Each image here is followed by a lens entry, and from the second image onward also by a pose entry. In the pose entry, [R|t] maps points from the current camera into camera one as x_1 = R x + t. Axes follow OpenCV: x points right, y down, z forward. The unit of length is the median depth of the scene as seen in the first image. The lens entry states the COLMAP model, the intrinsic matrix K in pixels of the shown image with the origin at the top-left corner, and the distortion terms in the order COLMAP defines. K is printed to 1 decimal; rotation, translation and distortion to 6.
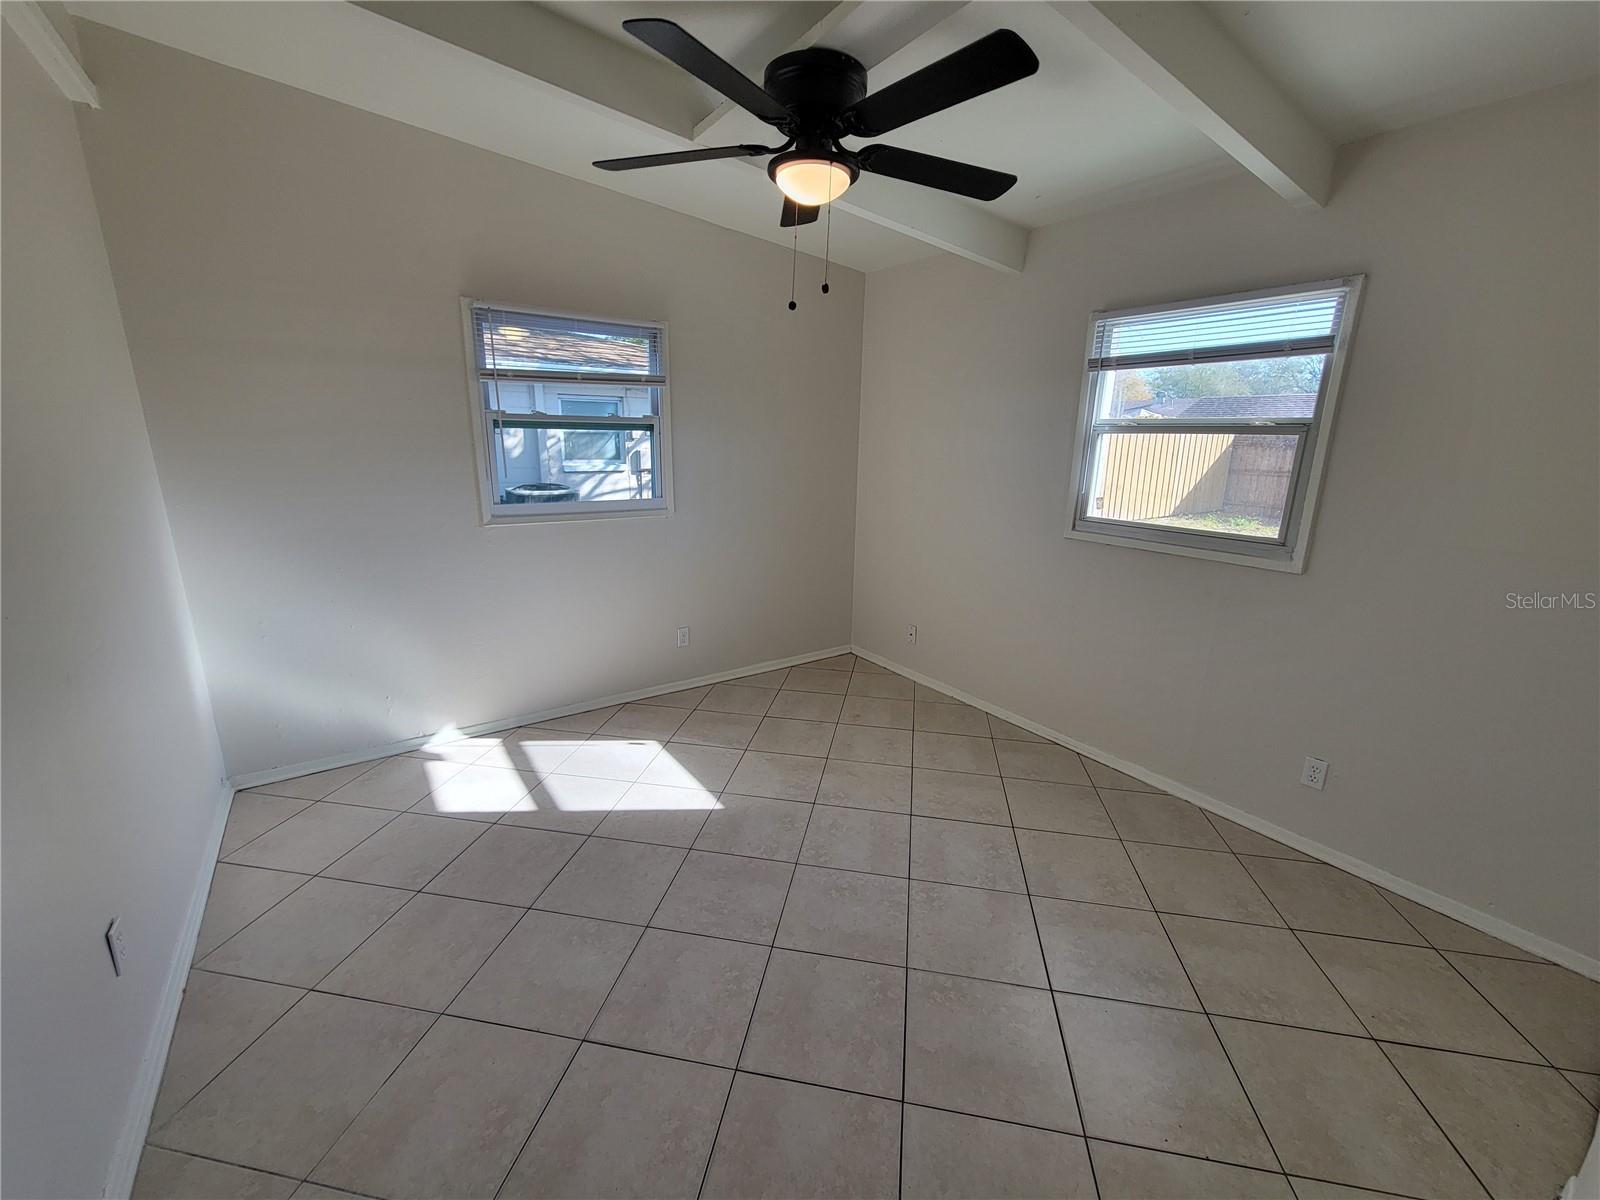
lens RADIAL K [[652.0, 0, 794.7], [0, 652.0, 594.2], [0, 0, 1]] dist [0.000051, -0.000243]
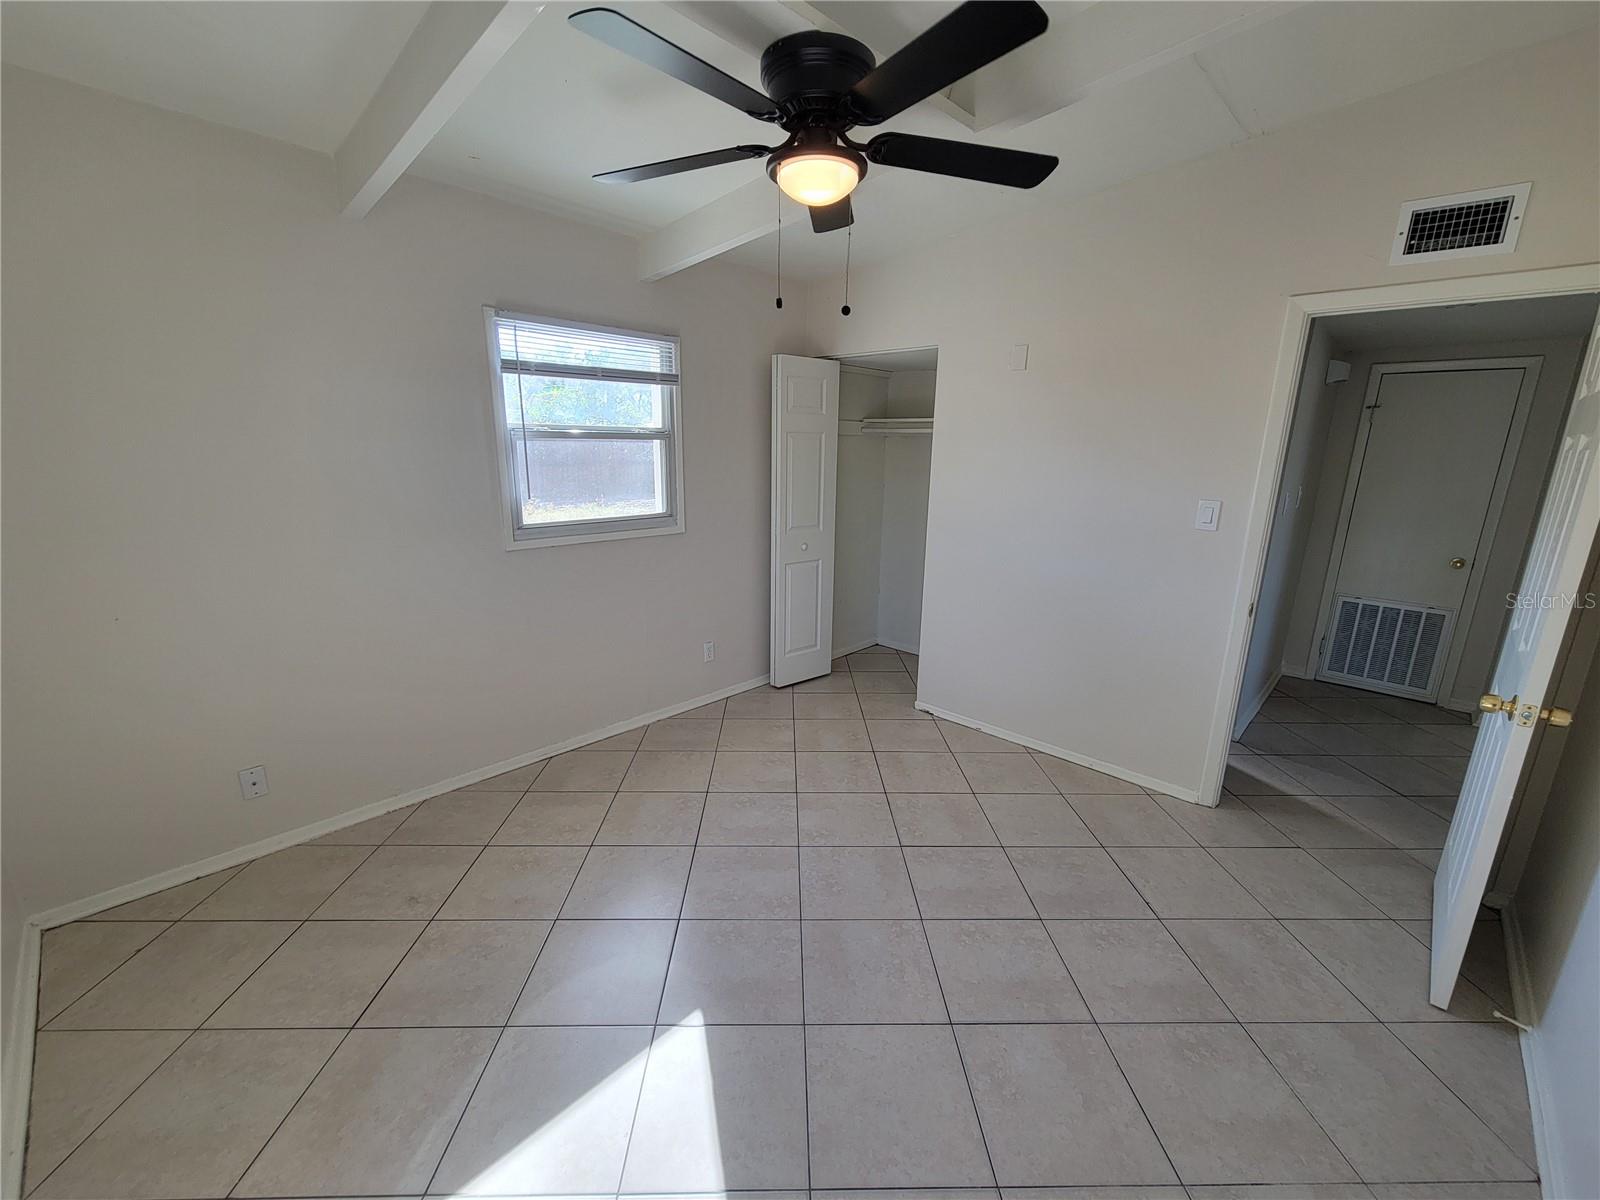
lens RADIAL K [[652.0, 0, 797.0], [0, 652.0, 601.6], [0, 0, 1]] dist [0.000051, -0.000243]
pose [[-0.199352, -0.257307, 0.945543, -0.551023], [0.215101, 0.929887, 0.298397, -0.205778], [-0.956028, 0.262874, -0.130028, 0.737685]]
